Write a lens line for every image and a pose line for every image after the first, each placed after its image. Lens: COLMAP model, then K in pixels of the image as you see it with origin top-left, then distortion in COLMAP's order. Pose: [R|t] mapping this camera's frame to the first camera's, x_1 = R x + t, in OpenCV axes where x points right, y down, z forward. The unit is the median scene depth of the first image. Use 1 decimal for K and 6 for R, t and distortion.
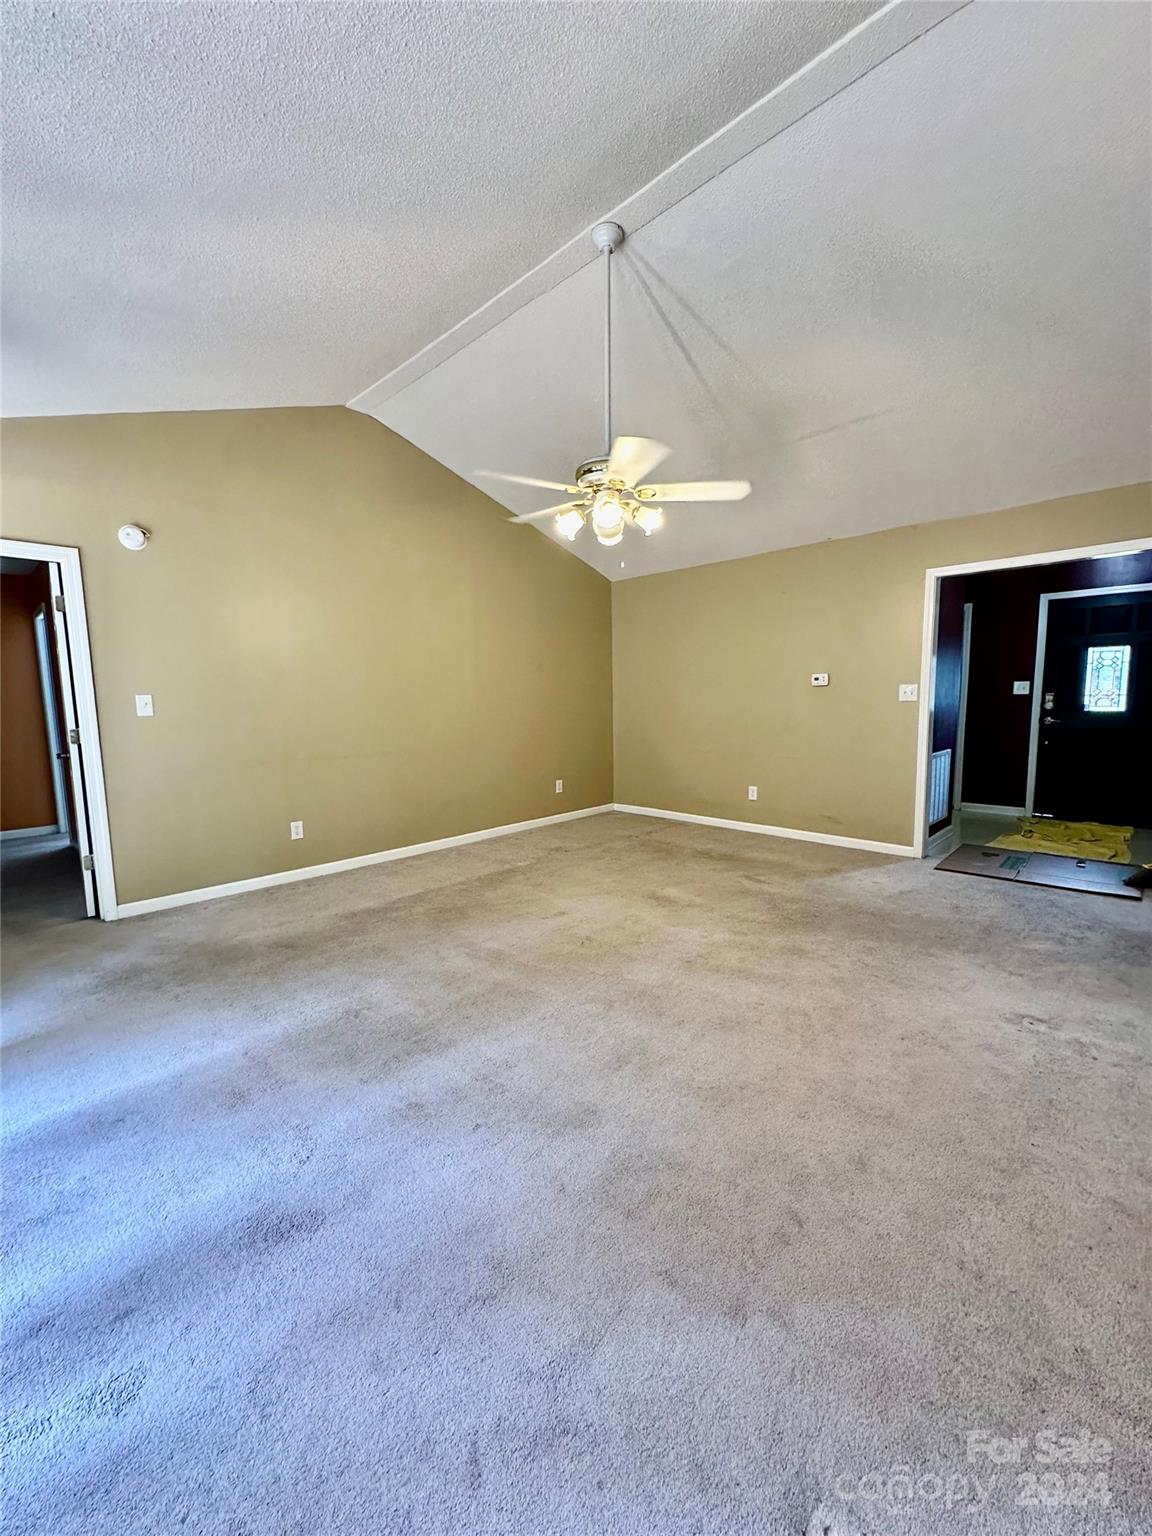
lens RADIAL K [[615.4, 0, 576.0], [0, 615.4, 768.0], [0, 0, 1]] dist [-0.010632, -0.000022]
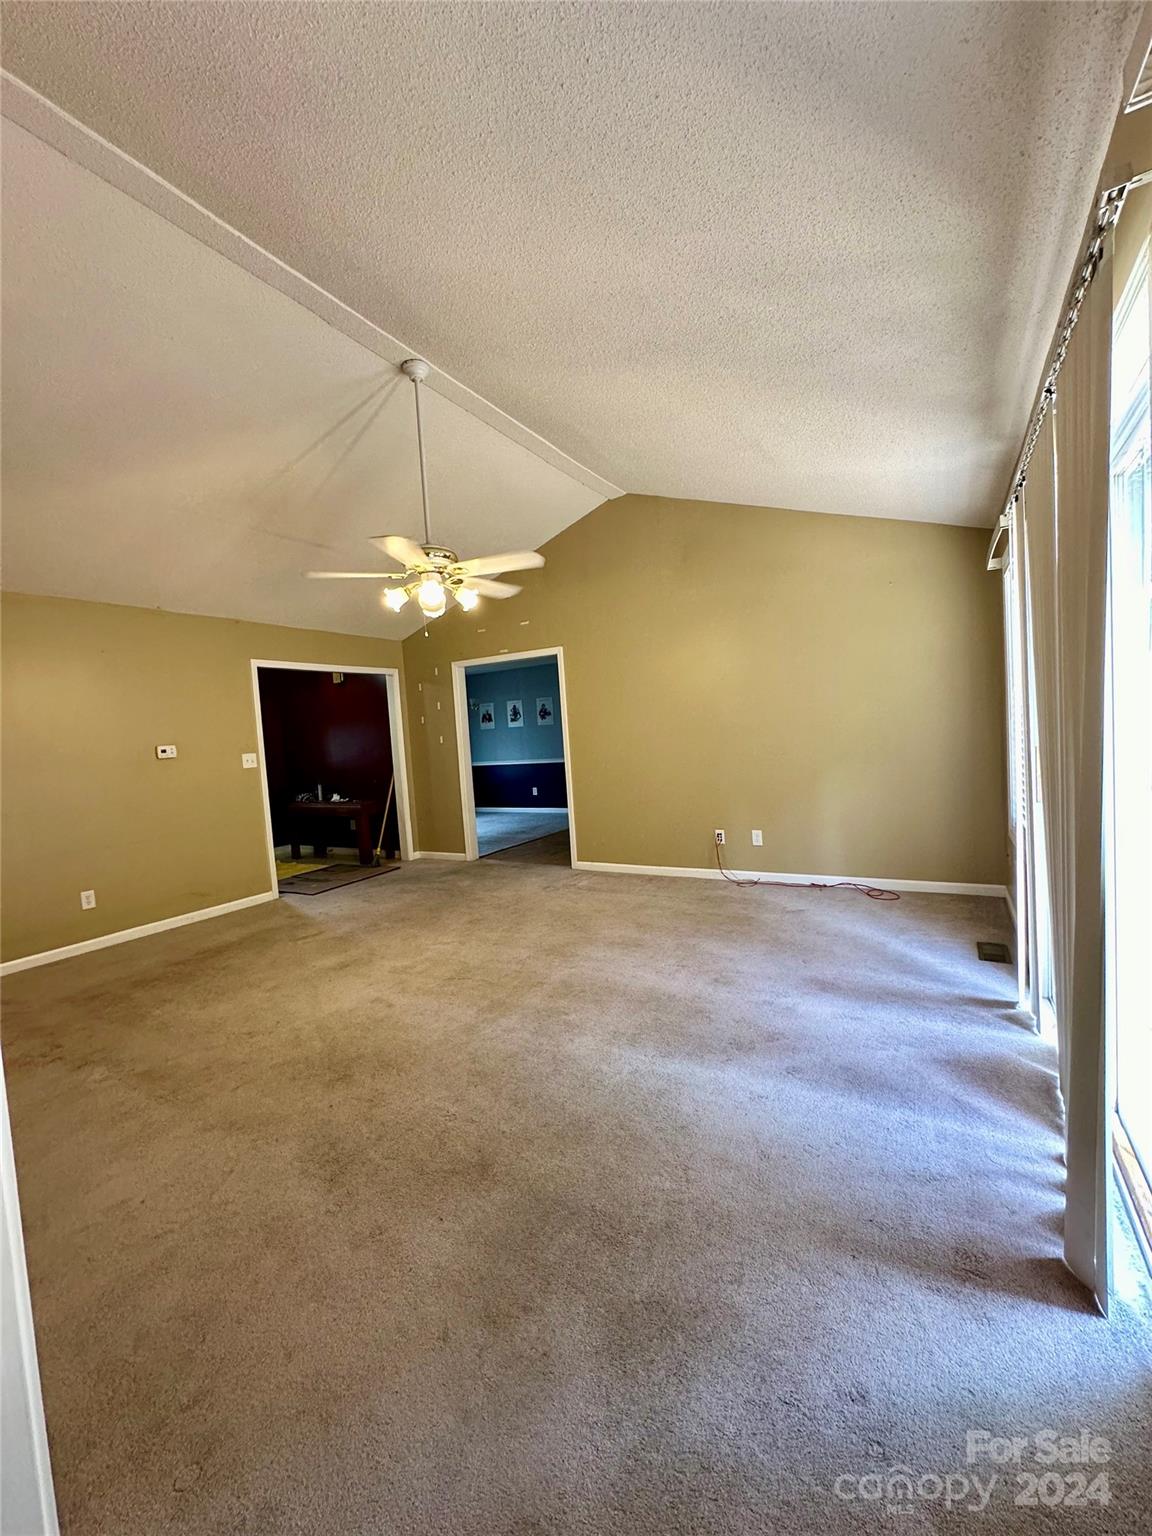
lens RADIAL K [[615.4, 0, 576.0], [0, 615.4, 768.0], [0, 0, 1]] dist [-0.010632, -0.000022]
pose [[-0.238955, -0.019818, 0.970828, -0.943600], [0.181241, 0.981312, 0.064642, -0.094059], [-0.953967, 0.191400, -0.230897, 0.880916]]
